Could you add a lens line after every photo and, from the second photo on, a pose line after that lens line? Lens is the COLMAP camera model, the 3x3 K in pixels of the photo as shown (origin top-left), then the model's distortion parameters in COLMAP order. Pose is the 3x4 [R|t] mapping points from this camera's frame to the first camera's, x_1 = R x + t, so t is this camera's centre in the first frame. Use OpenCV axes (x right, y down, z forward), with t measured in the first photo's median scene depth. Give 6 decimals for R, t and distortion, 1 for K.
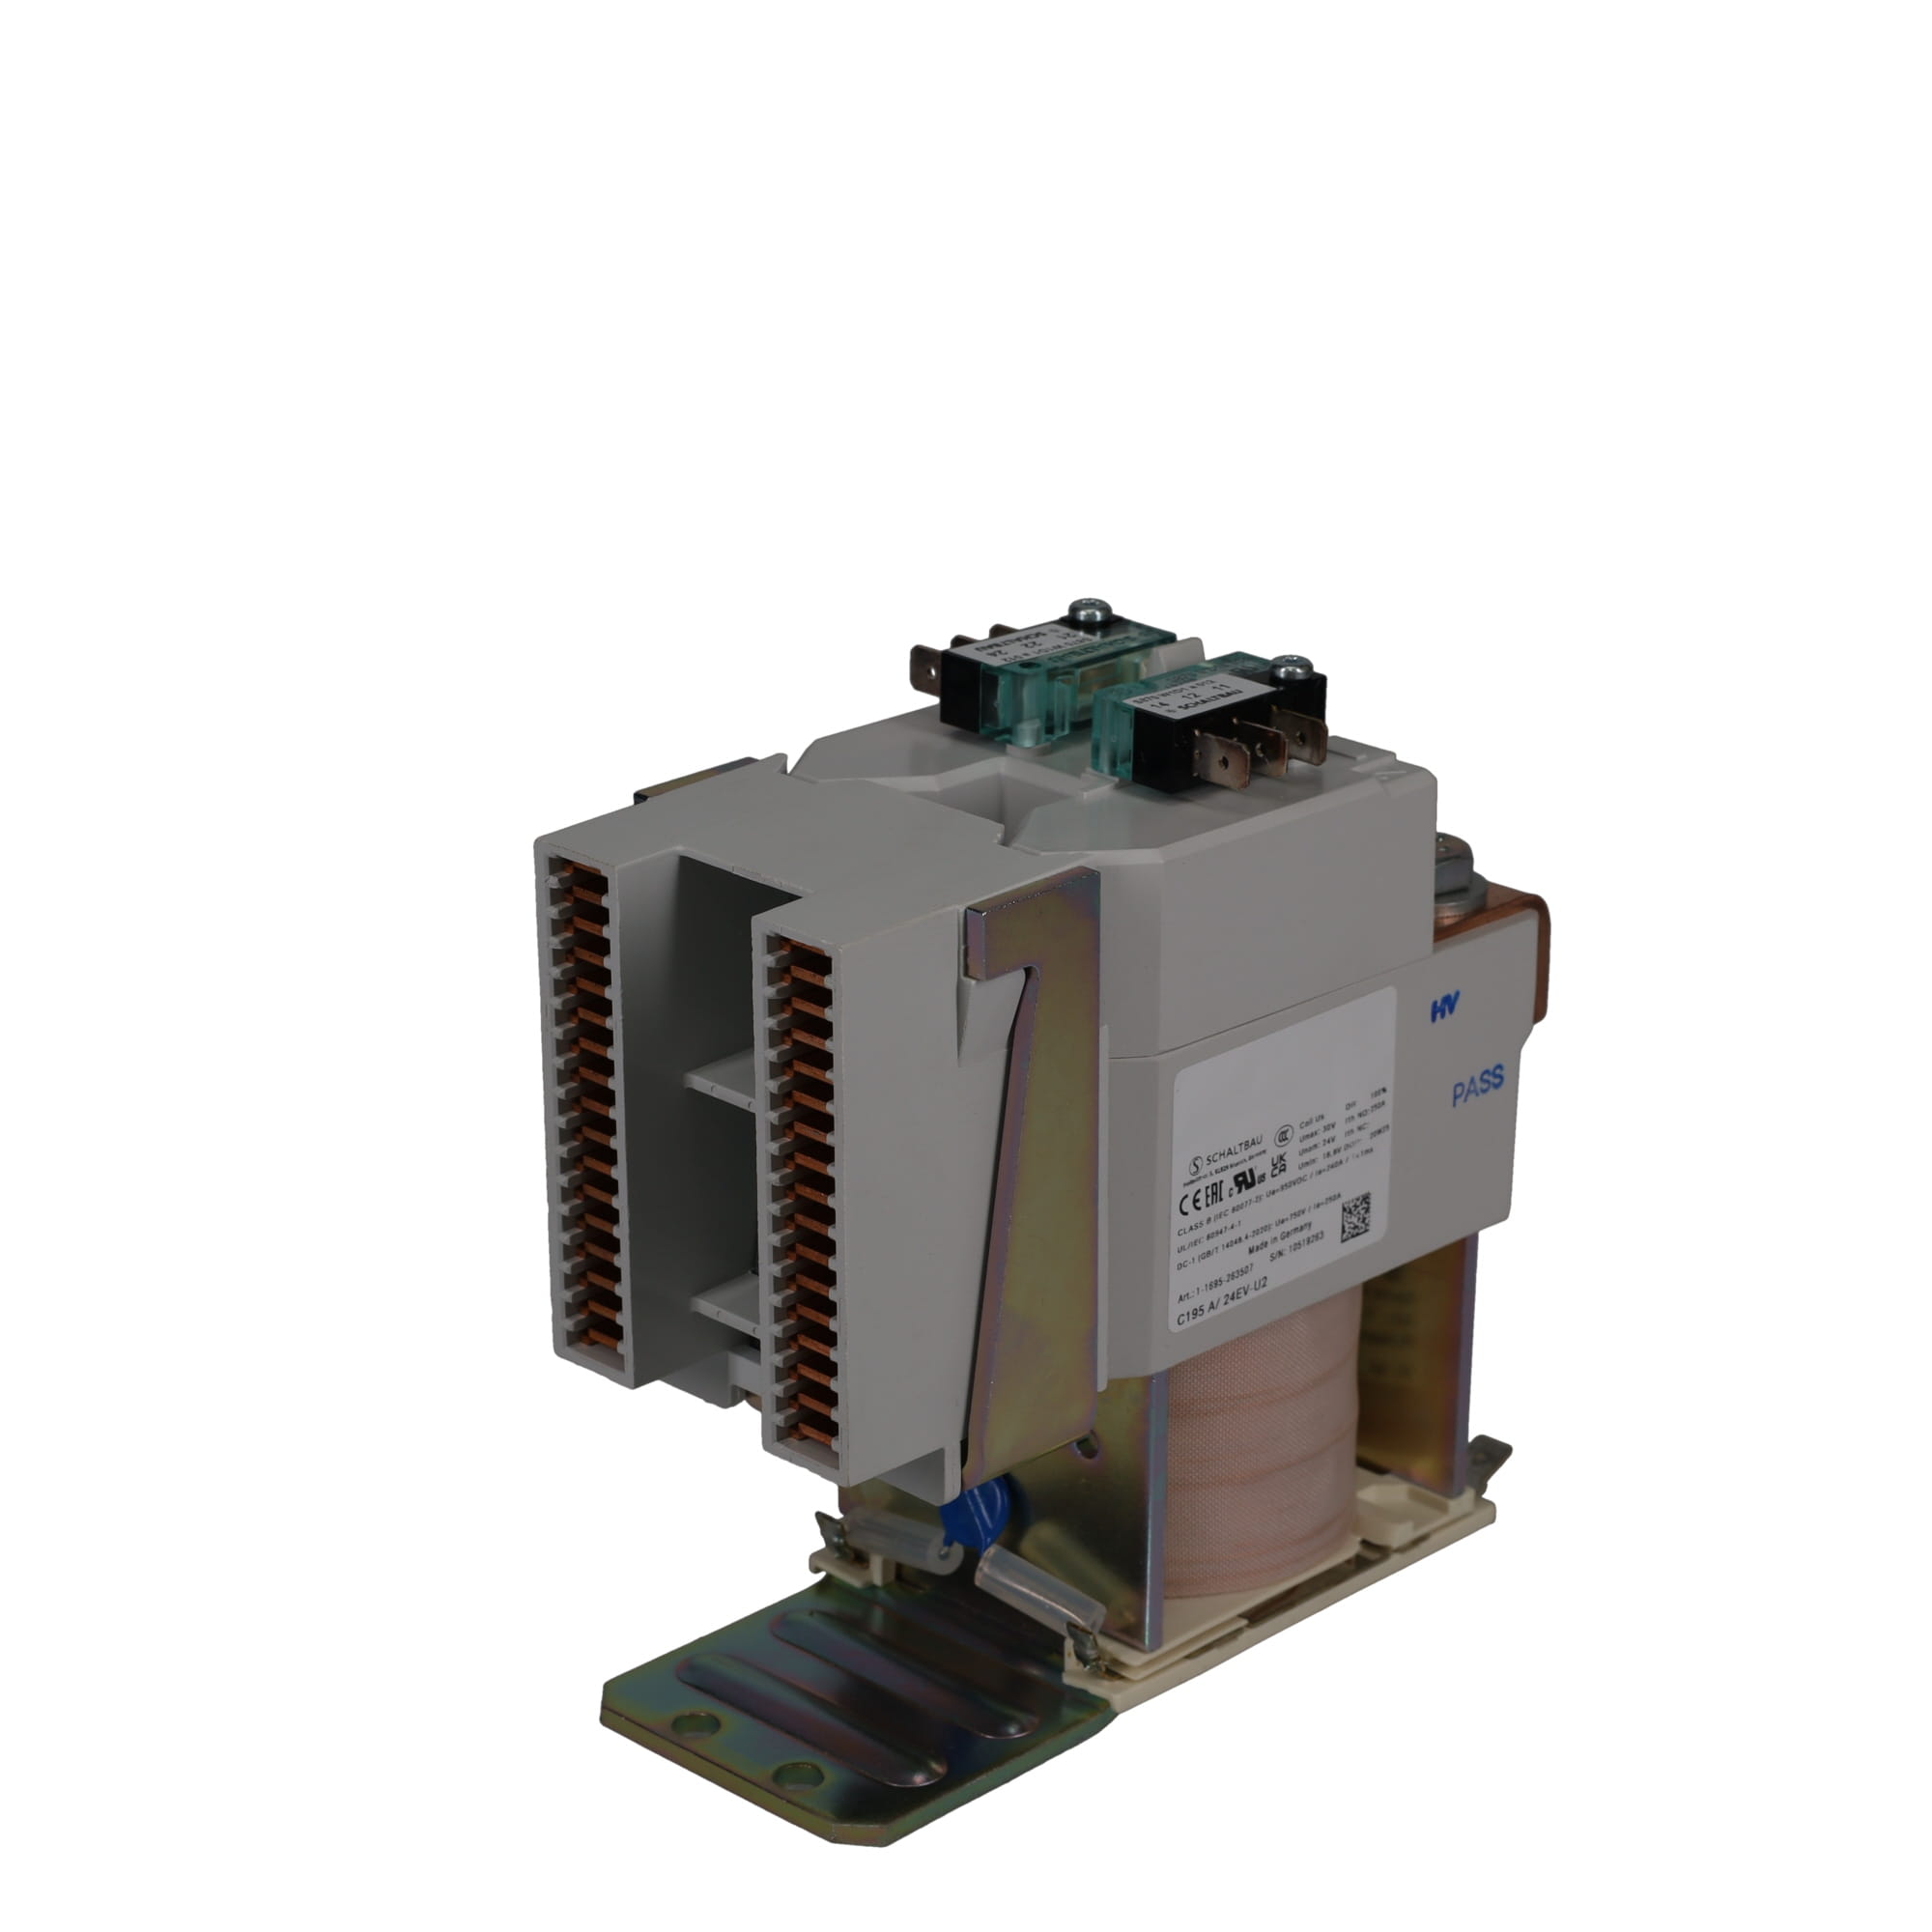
lens RADIAL K [[4932.9, 0, 966.0], [0, 4932.9, 966.0], [0, 0, 1]] dist [0.029043, -0.117289]
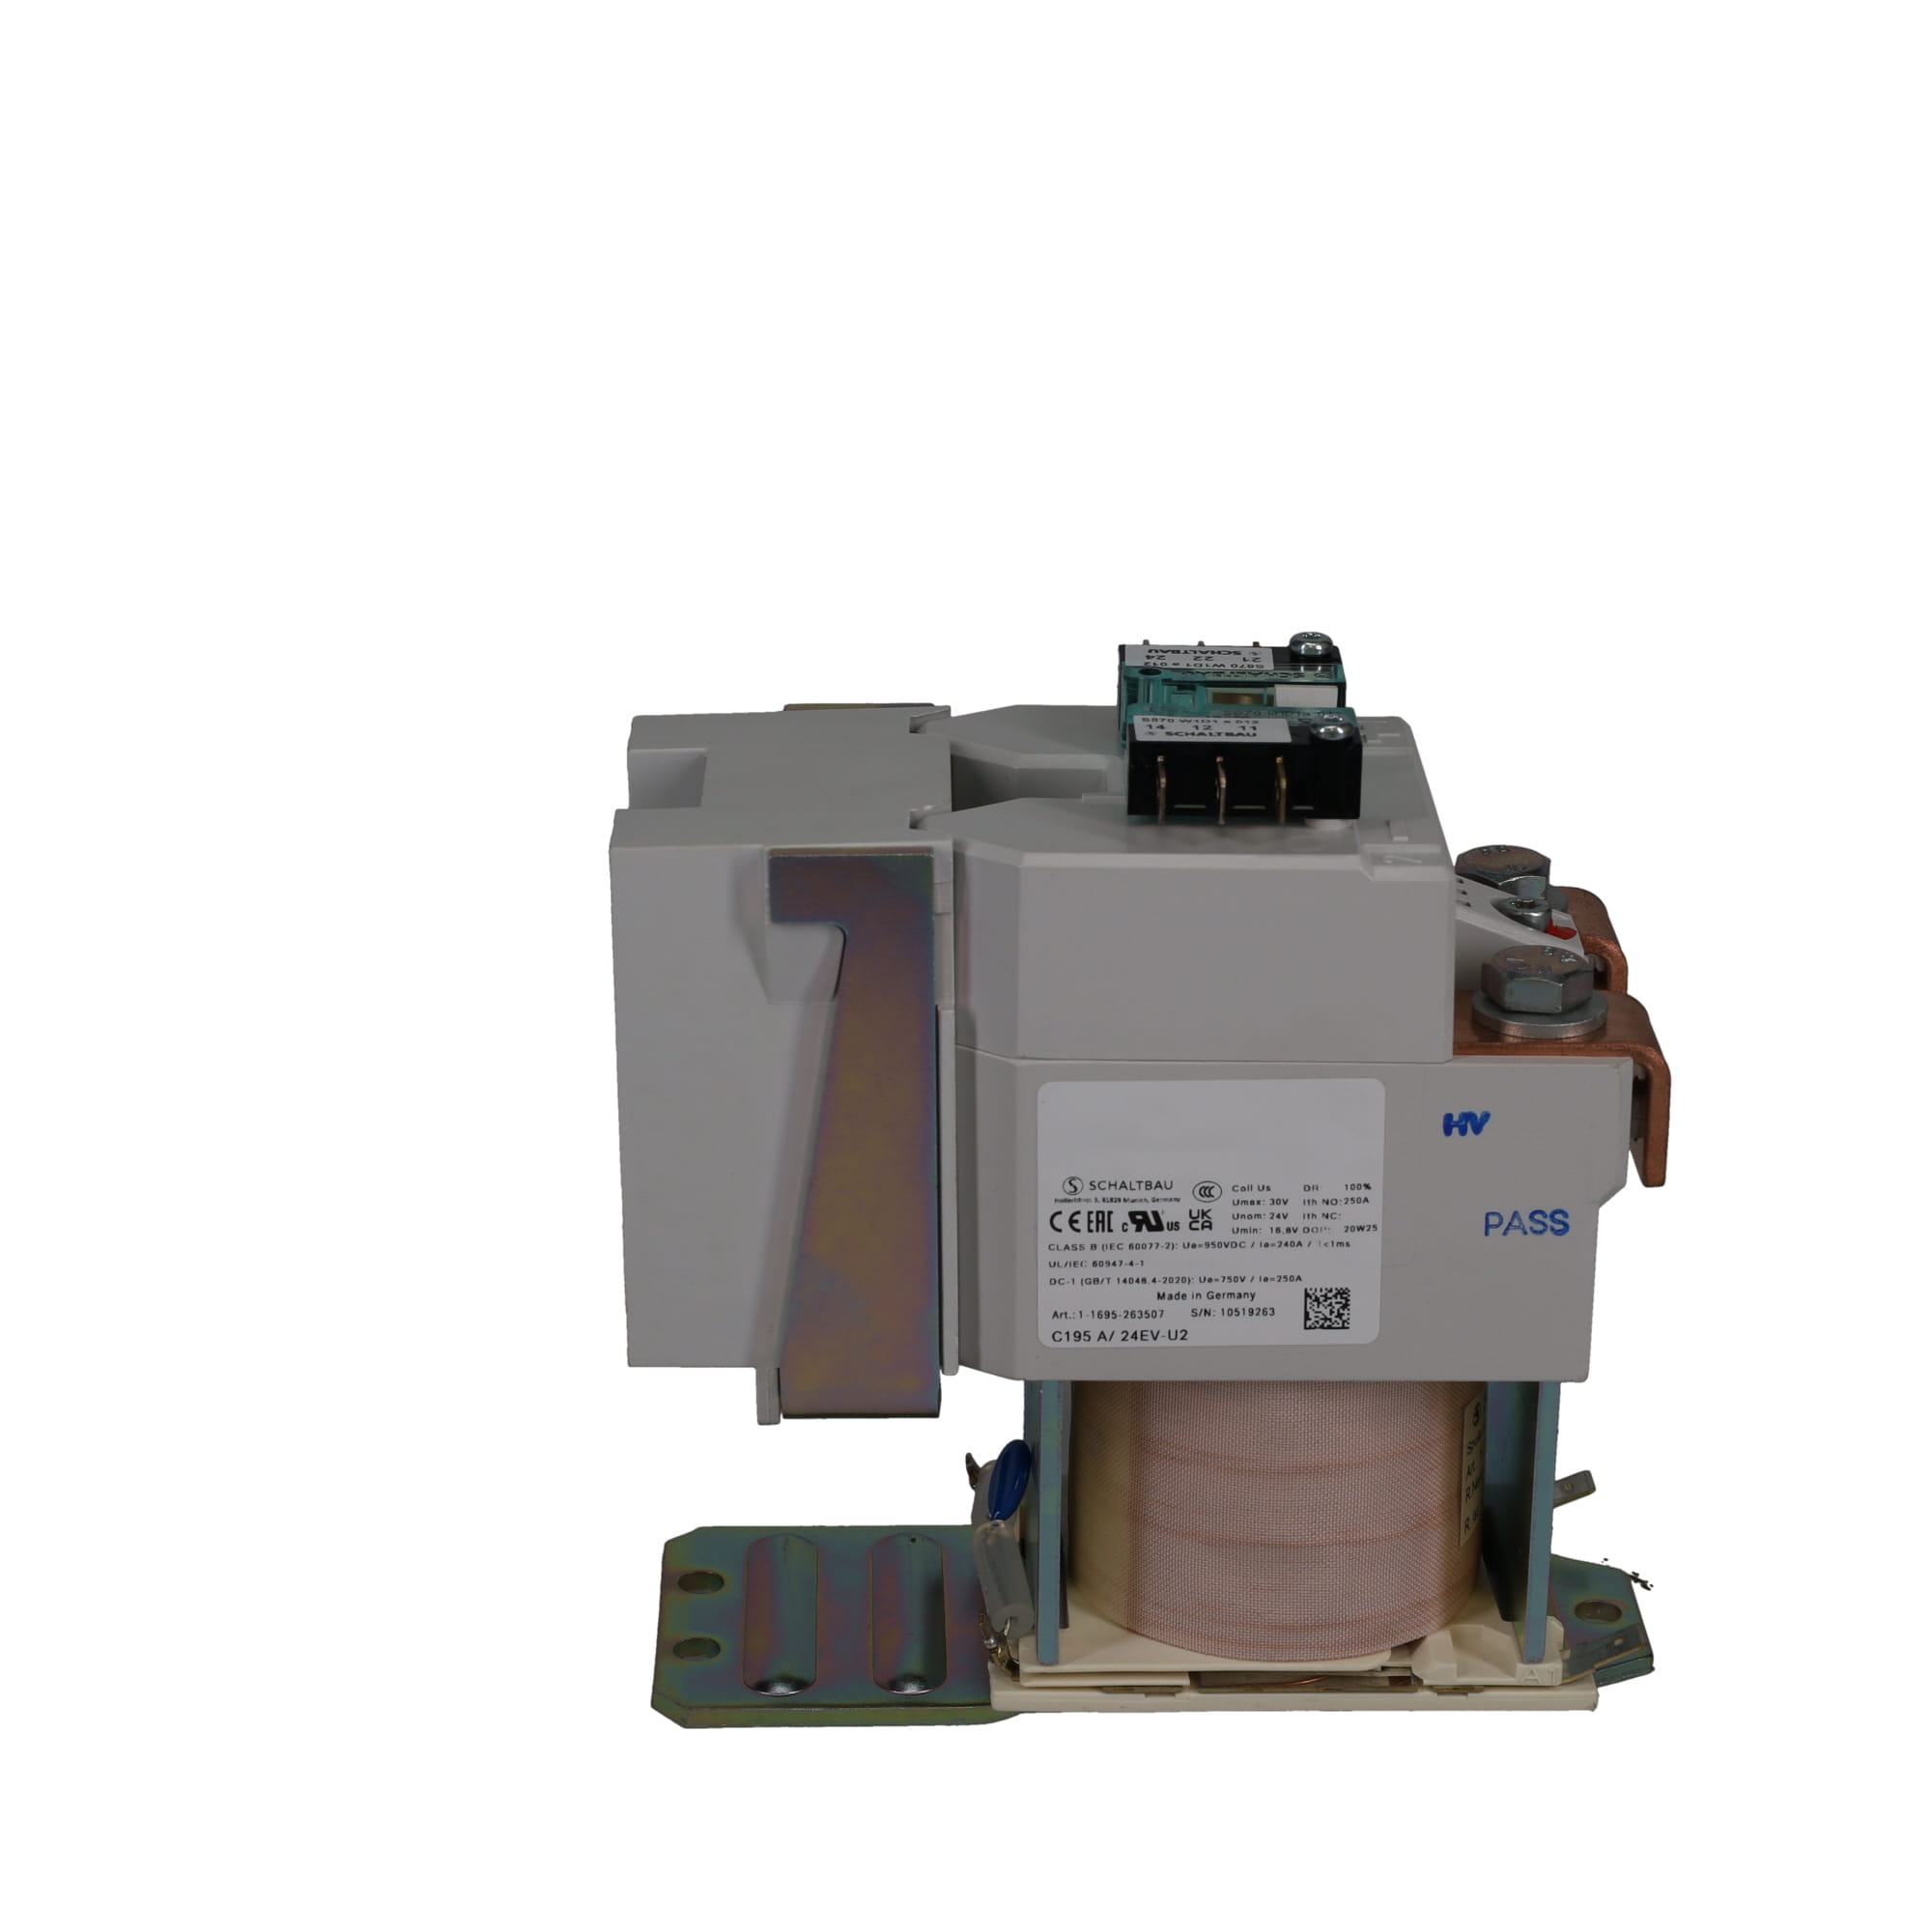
lens RADIAL K [[4932.9, 0, 966.0], [0, 4932.9, 966.0], [0, 0, 1]] dist [0.029043, -0.117289]
pose [[0.710892, 0.238607, -0.661588, 0.659167], [-0.246798, 0.965504, 0.083027, -0.077191], [0.658577, 0.104255, 0.745257, 0.233864]]
